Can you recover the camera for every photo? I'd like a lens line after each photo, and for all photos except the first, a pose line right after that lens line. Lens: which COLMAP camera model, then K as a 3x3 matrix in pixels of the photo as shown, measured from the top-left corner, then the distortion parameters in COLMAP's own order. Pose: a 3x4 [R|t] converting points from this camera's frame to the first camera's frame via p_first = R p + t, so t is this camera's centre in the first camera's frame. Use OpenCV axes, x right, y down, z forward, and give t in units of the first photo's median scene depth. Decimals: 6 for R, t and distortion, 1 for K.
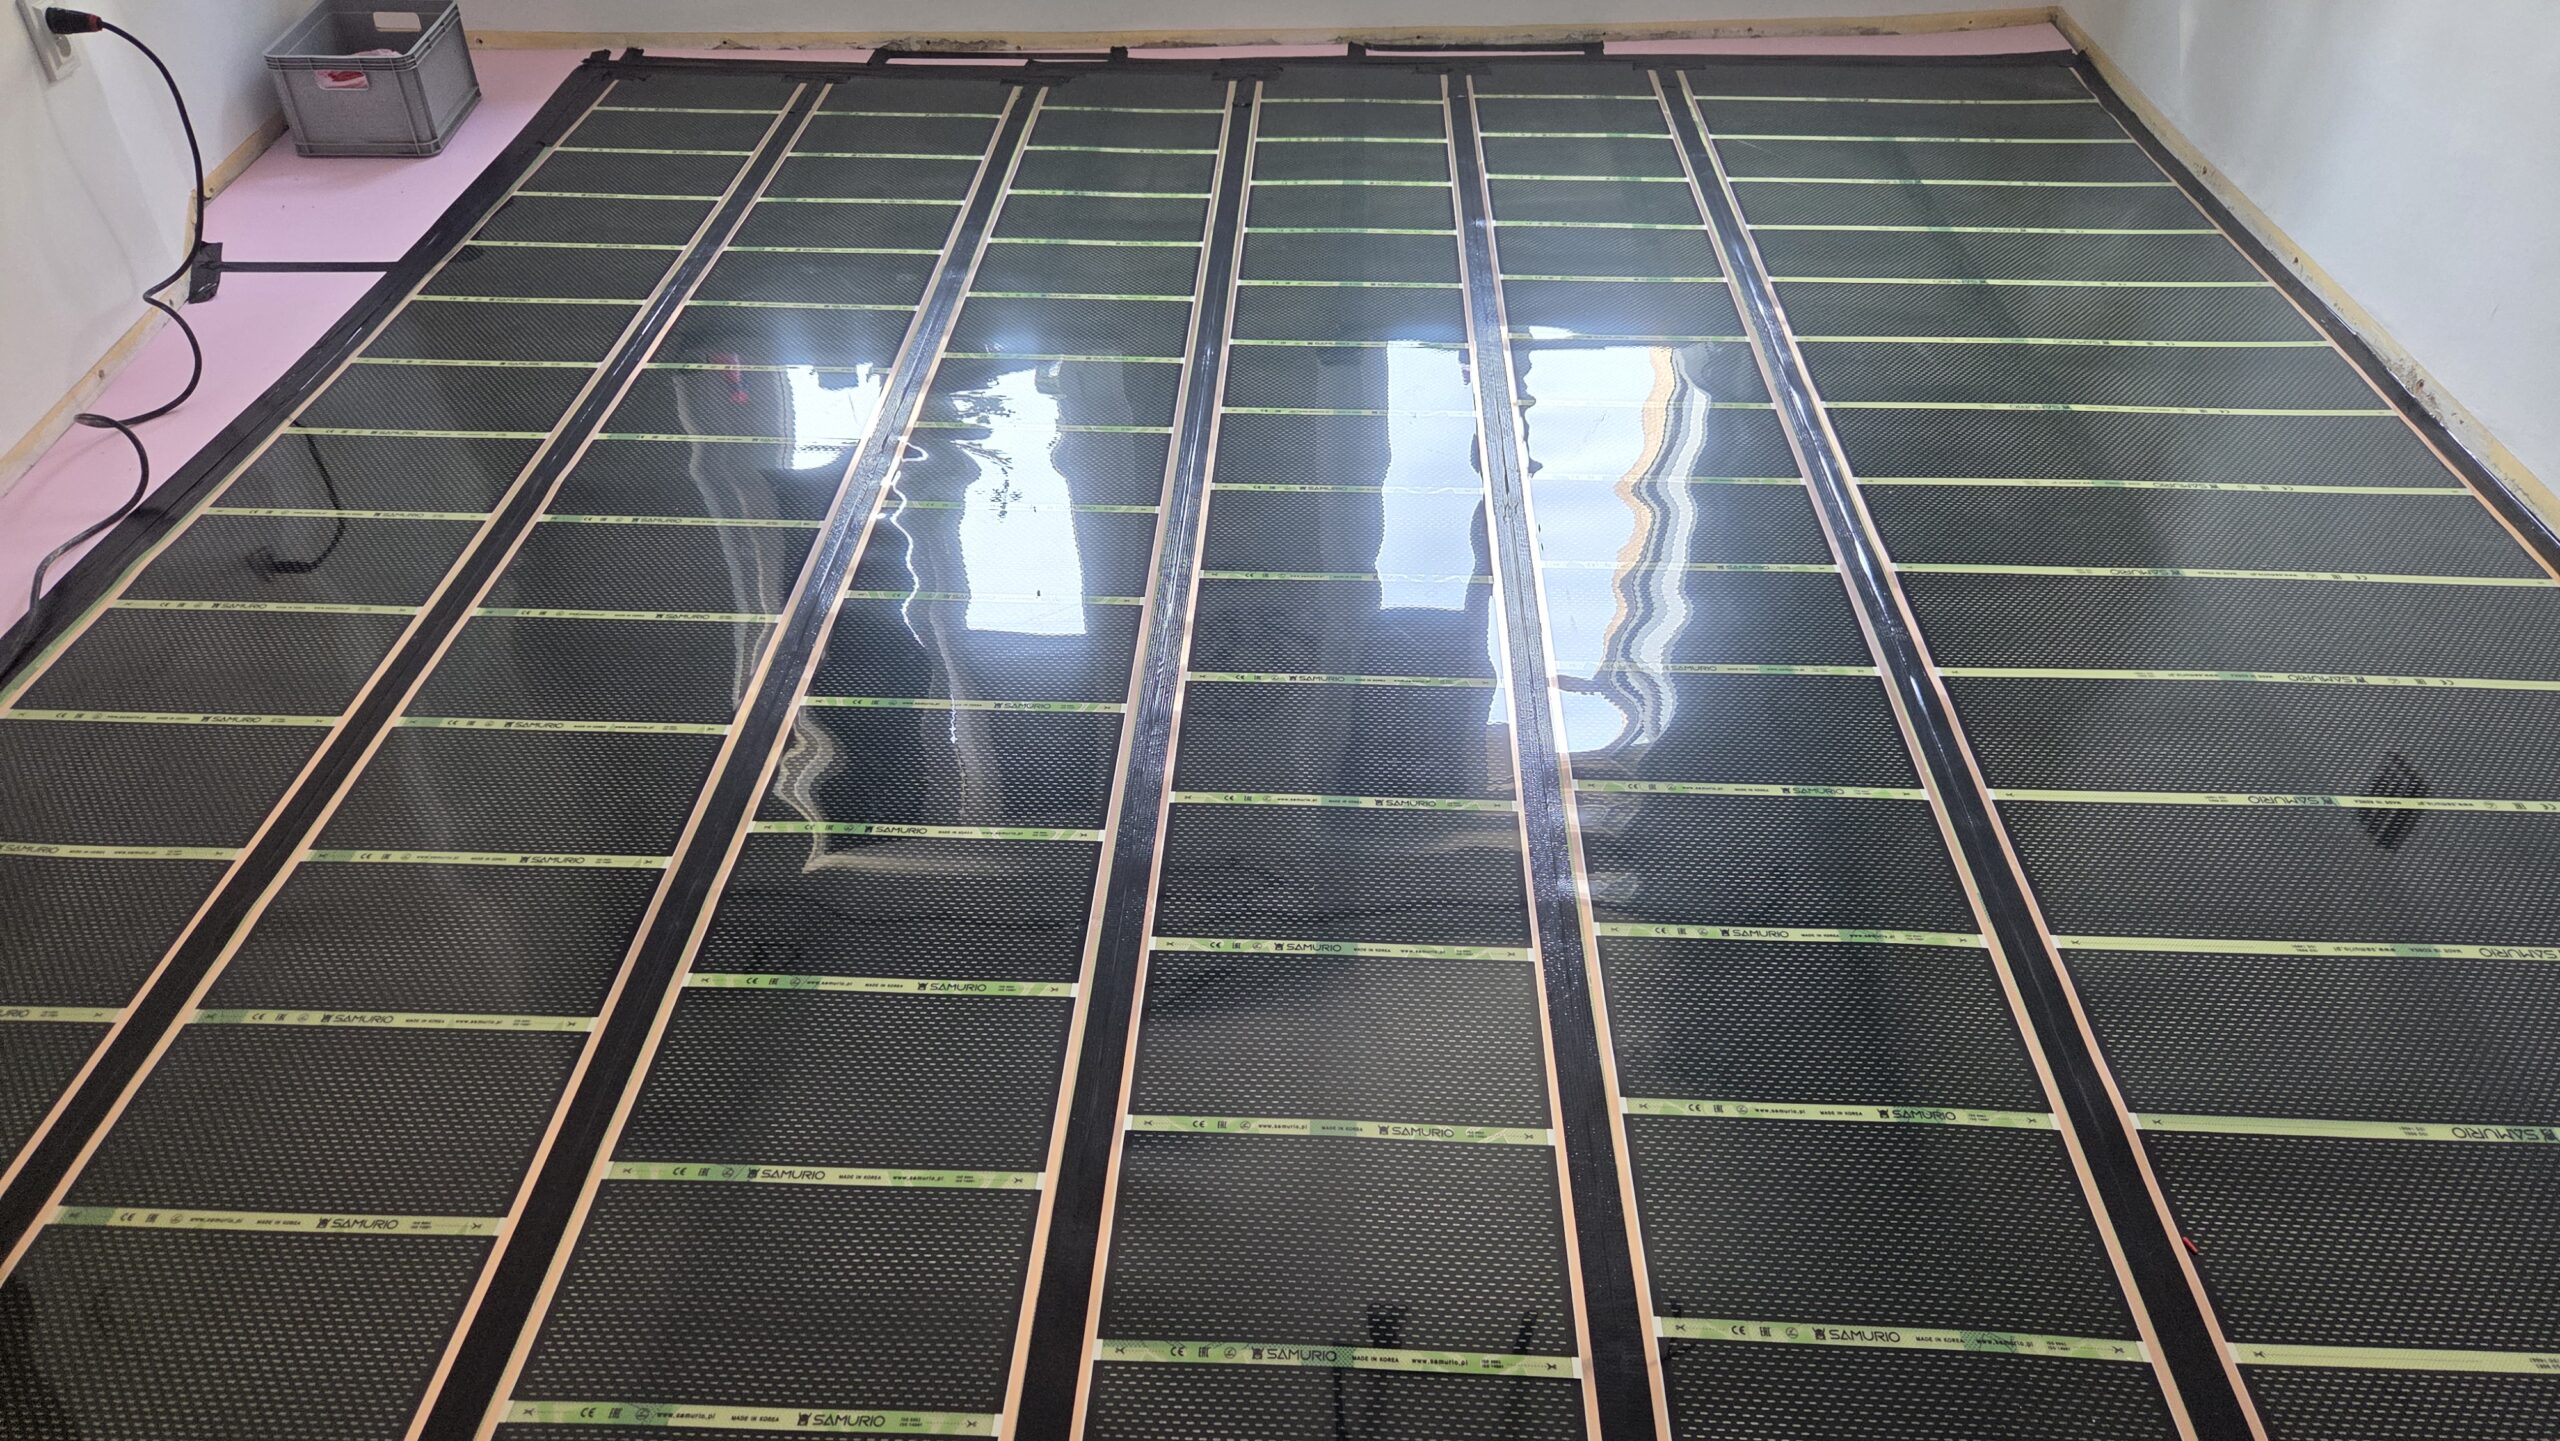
lens RADIAL K [[1736.9, 0, 1280.0], [0, 1736.9, 720.5], [0, 0, 1]] dist [0.112717, -0.102643]
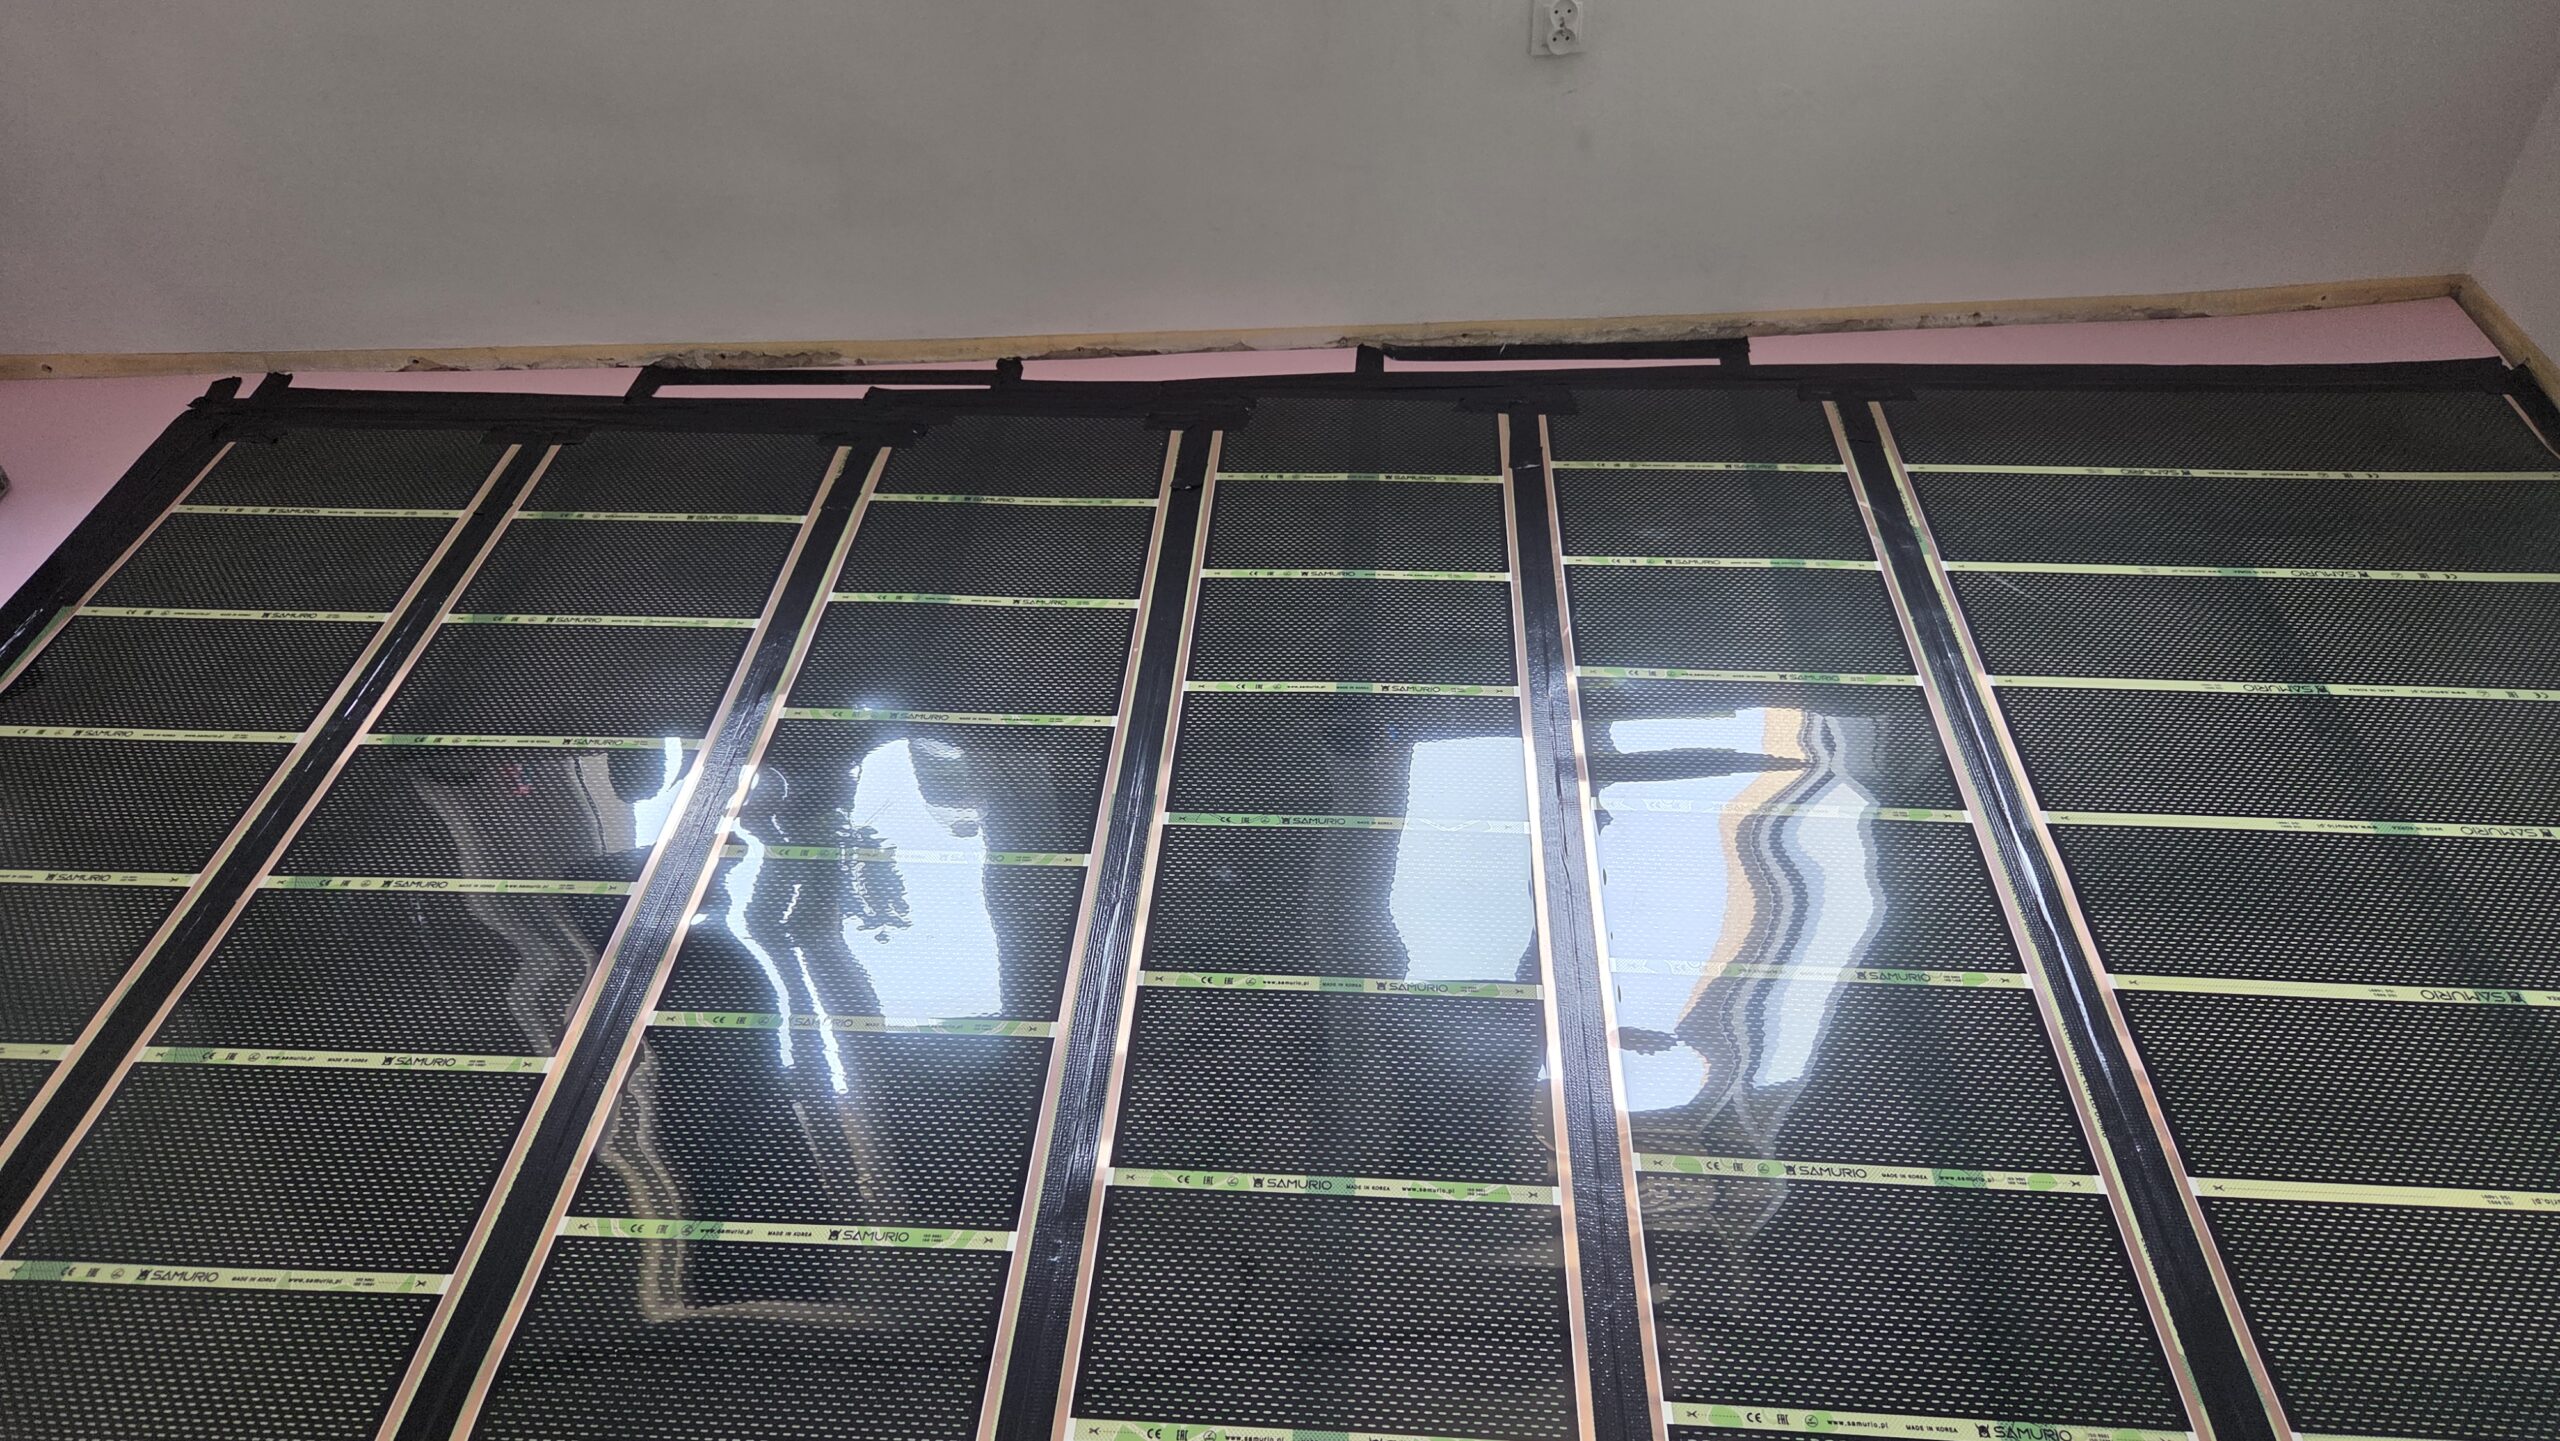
lens RADIAL K [[1730.4, 0, 1184.8], [0, 1730.4, 720.0], [0, 0, 1]] dist [0.069854, -0.030853]
pose [[0.998083, 0.025067, -0.056583, 0.013205], [-0.022742, 0.998885, 0.041366, -0.247048], [0.057557, -0.040000, 0.997541, 0.311505]]
